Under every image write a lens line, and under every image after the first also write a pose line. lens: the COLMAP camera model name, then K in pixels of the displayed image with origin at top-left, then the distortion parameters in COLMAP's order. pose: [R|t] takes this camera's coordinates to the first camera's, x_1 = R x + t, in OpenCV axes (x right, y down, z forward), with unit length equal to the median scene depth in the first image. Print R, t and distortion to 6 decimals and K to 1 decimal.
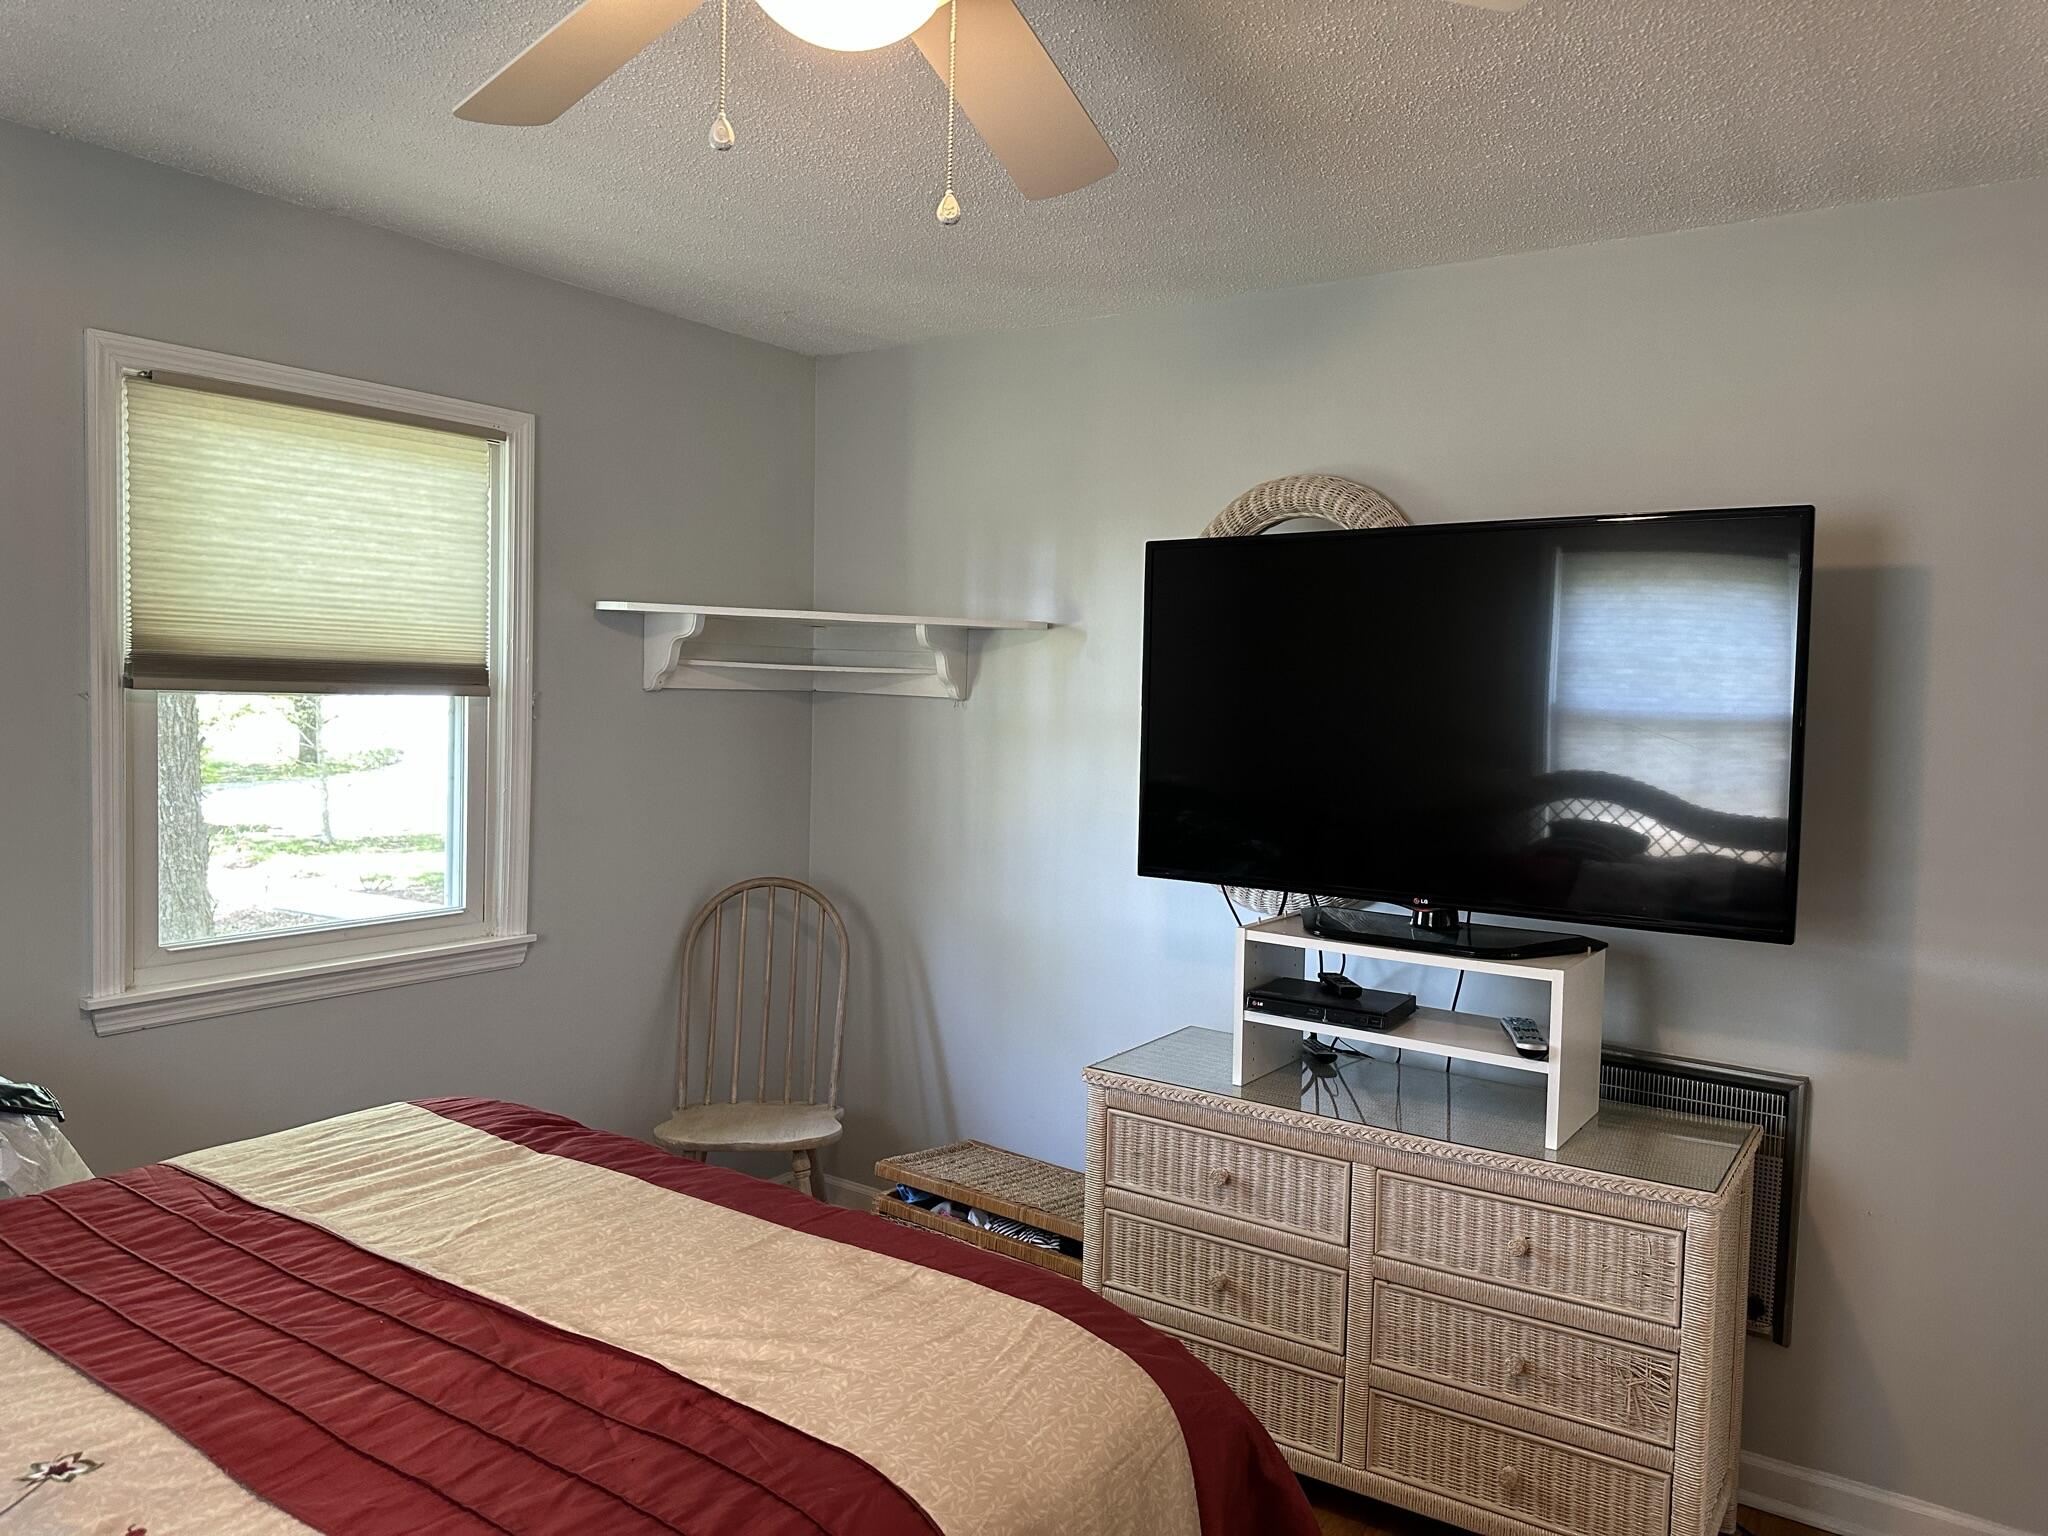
lens RADIAL K [[1433.7, 0, 1015.0], [0, 1433.7, 755.5], [0, 0, 1]] dist [0.010021, -0.013947]
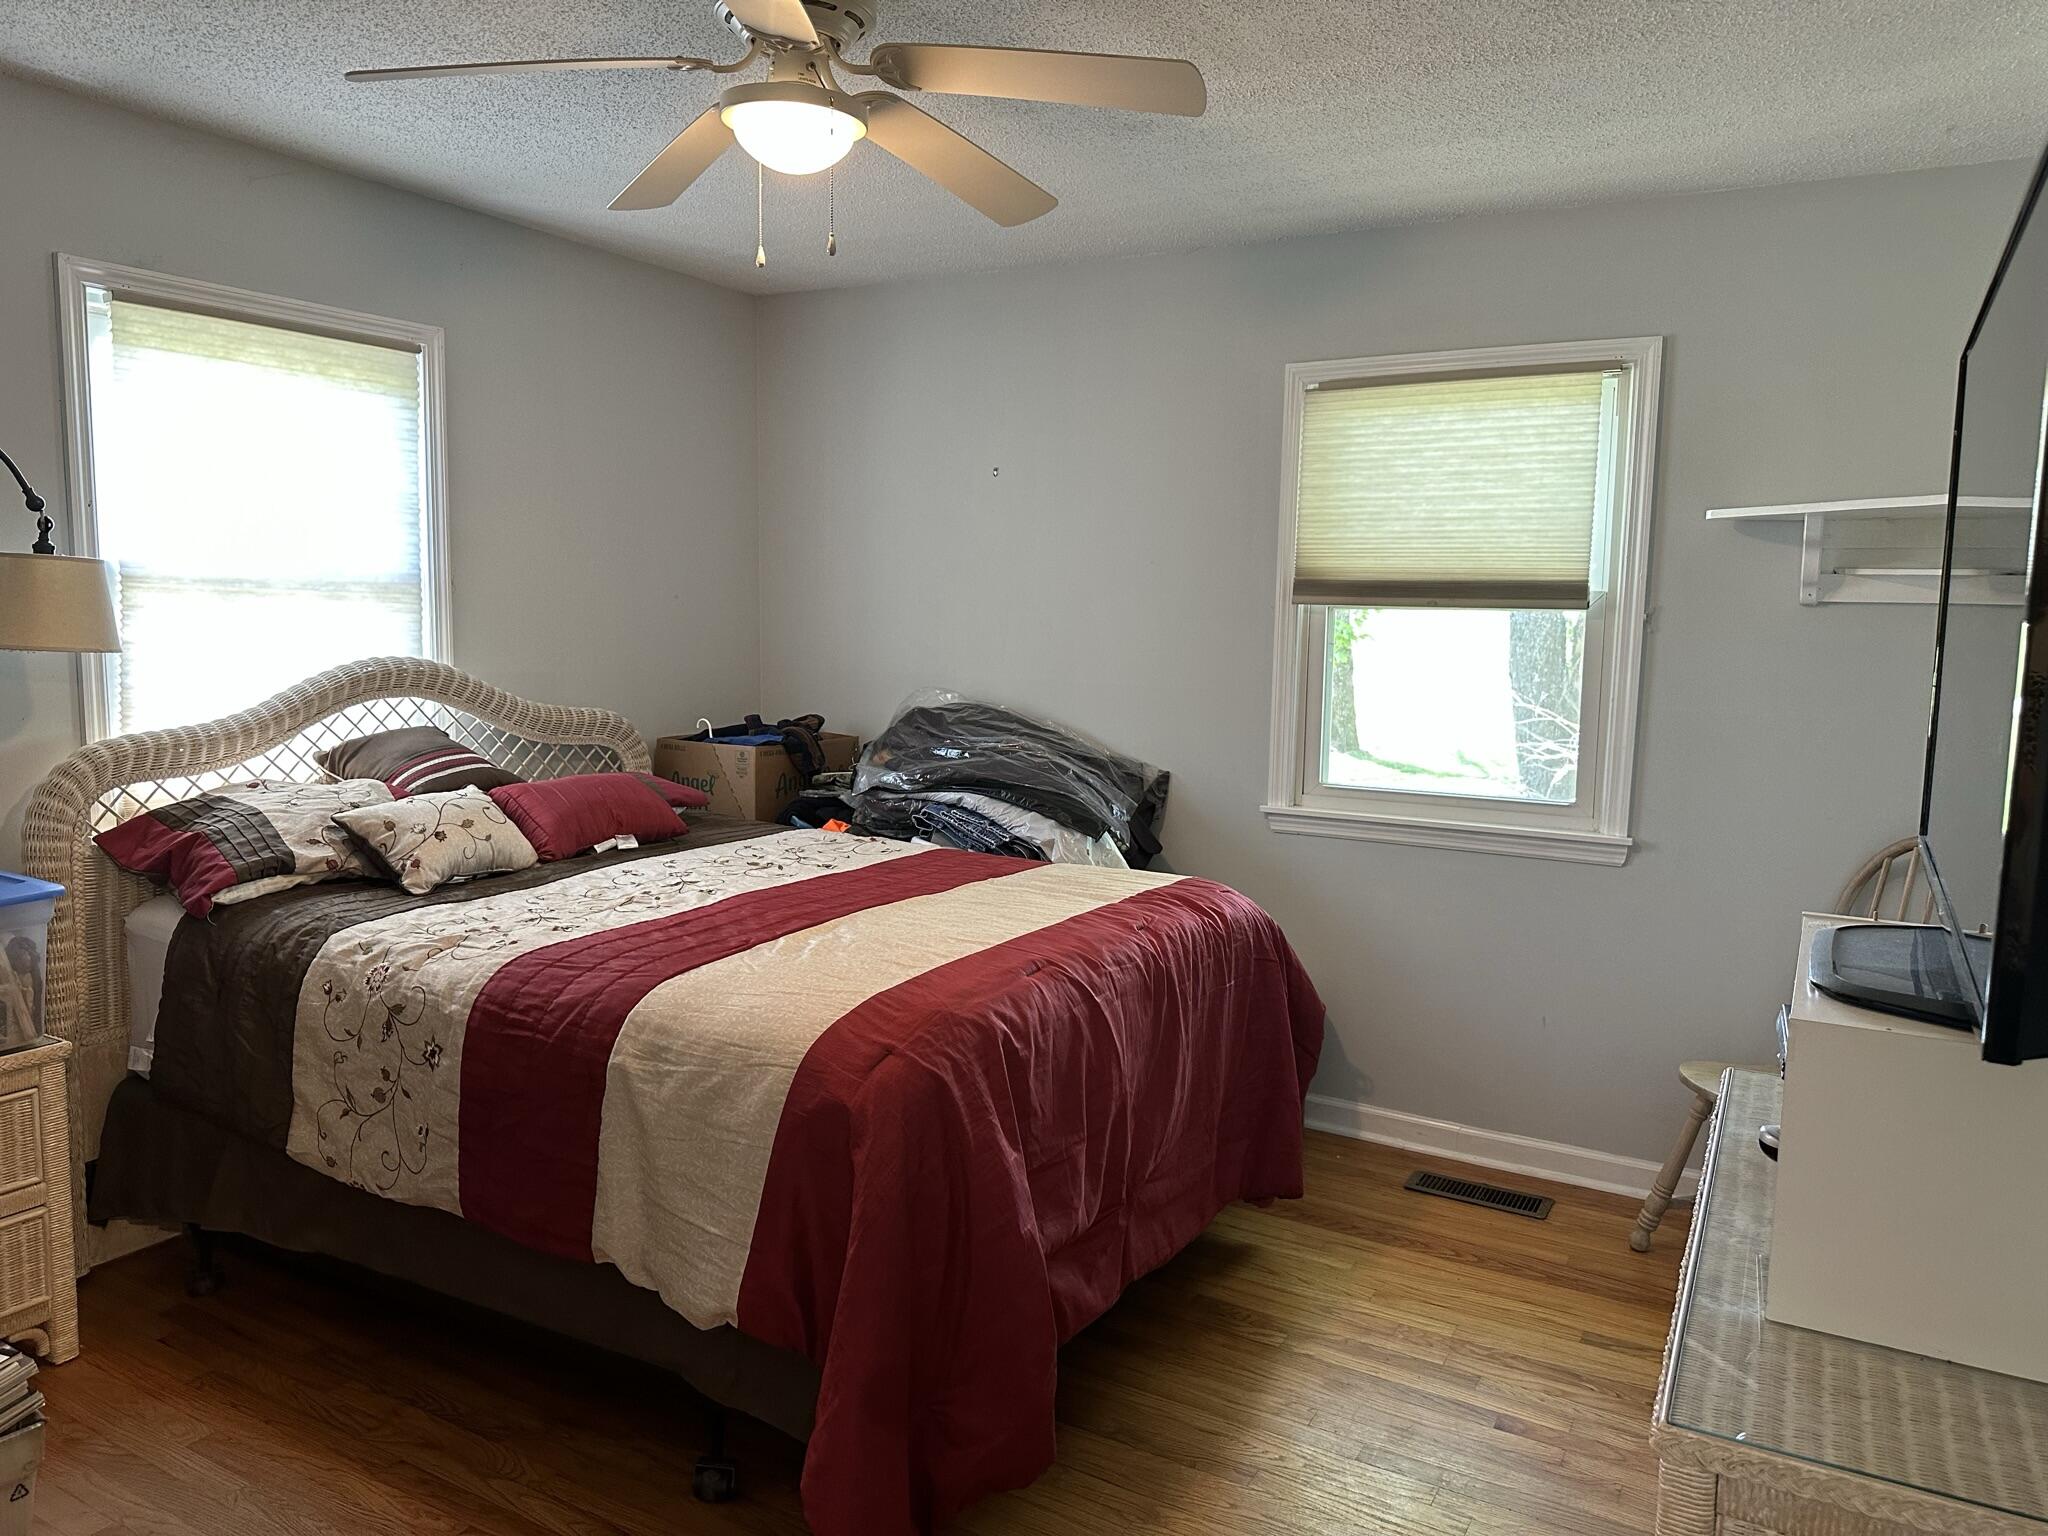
lens RADIAL K [[1433.7, 0, 1012.4], [0, 1433.7, 777.0], [0, 0, 1]] dist [0.010021, -0.013947]
pose [[0.080845, 0.093125, -0.992367, 0.772700], [-0.059787, 0.994286, 0.088434, 0.016739], [0.994932, 0.052181, 0.085950, 0.533430]]
